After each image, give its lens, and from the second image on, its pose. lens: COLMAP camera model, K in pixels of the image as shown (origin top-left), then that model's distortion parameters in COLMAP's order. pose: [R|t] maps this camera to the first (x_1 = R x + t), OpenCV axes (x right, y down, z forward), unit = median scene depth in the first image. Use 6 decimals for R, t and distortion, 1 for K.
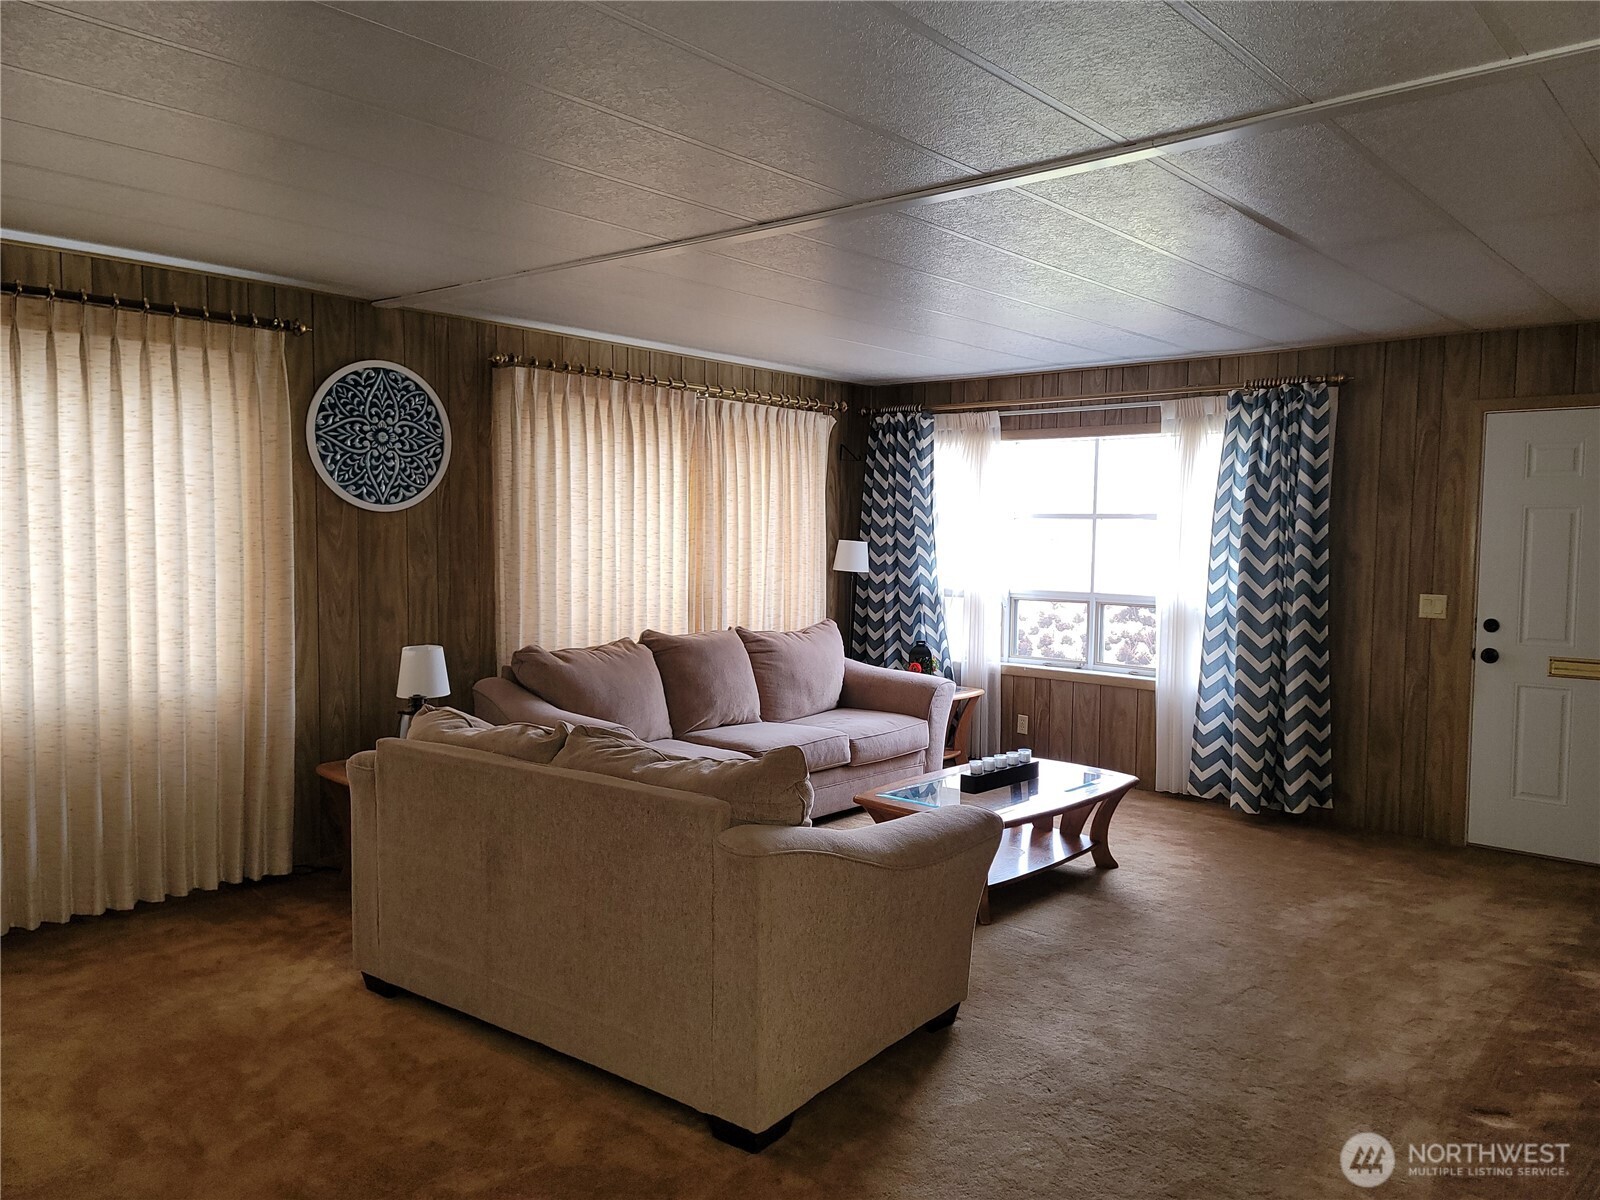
lens RADIAL K [[1179.3, 0, 816.5], [0, 1179.3, 597.0], [0, 0, 1]] dist [0.067672, -0.048268]
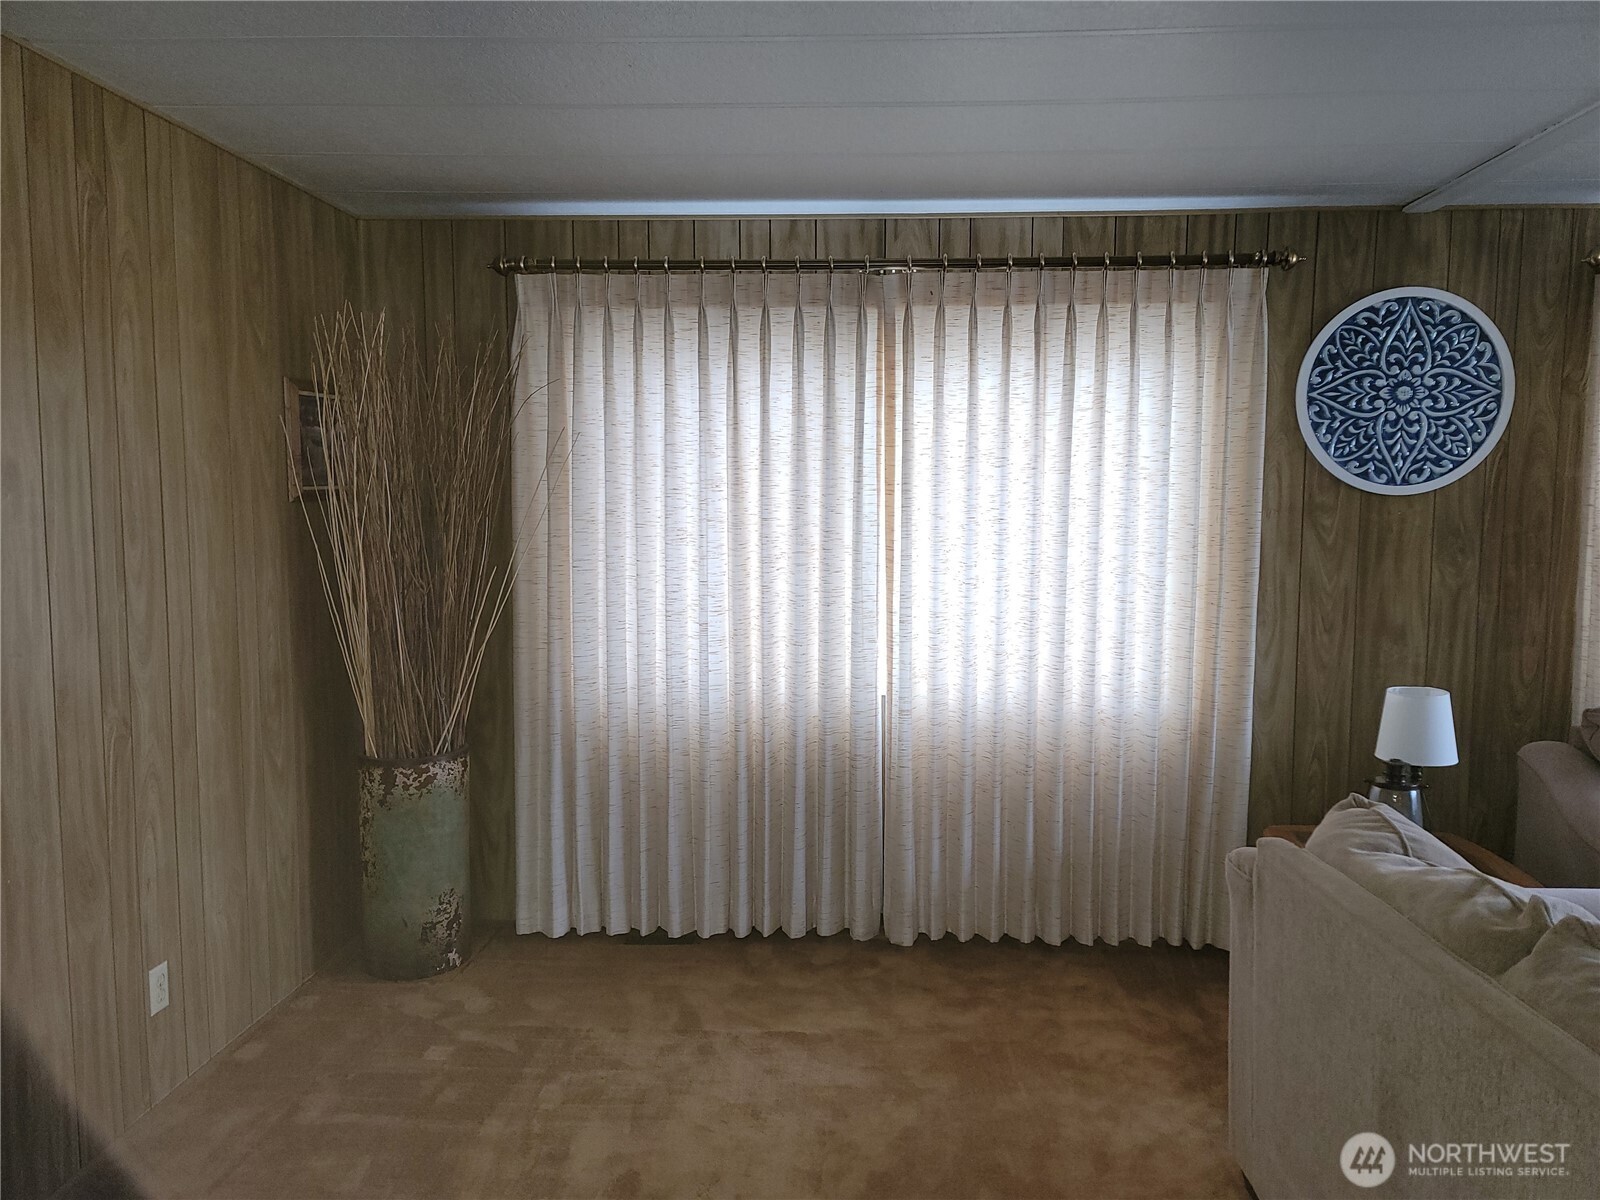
lens RADIAL K [[1189.1, 0, 801.4], [0, 1189.1, 604.2], [0, 0, 1]] dist [0.065838, -0.005096]
pose [[0.618138, 0.059620, -0.783806, -0.002373], [-0.044789, 0.998171, 0.040604, -0.018728], [0.784793, 0.010007, 0.619678, 0.253761]]
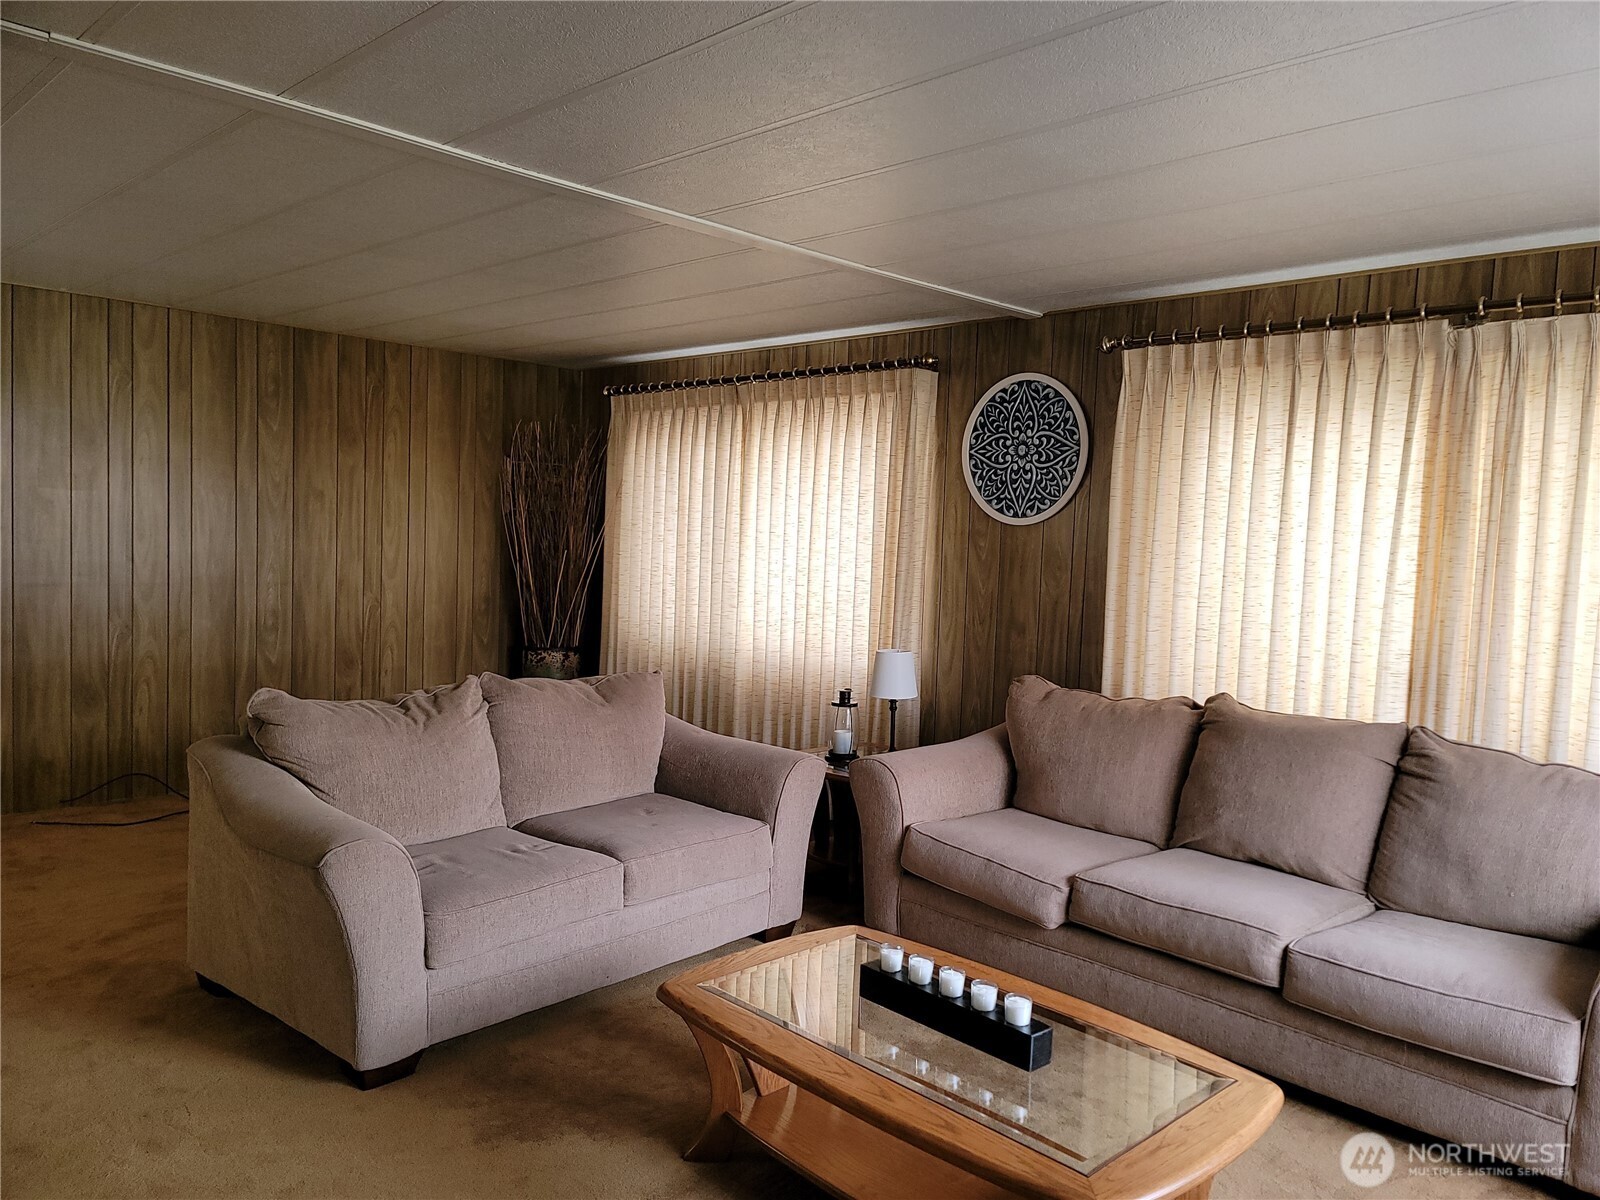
lens RADIAL K [[1178.5, 0, 800.0], [0, 1178.5, 600.0], [0, 0, 1]] dist [0.103203, 0.001357]
pose [[-0.075451, 0.044782, -0.996143, 0.653926], [-0.099237, 0.993694, 0.052188, -0.044056], [0.992199, 0.102792, -0.070532, 0.916786]]
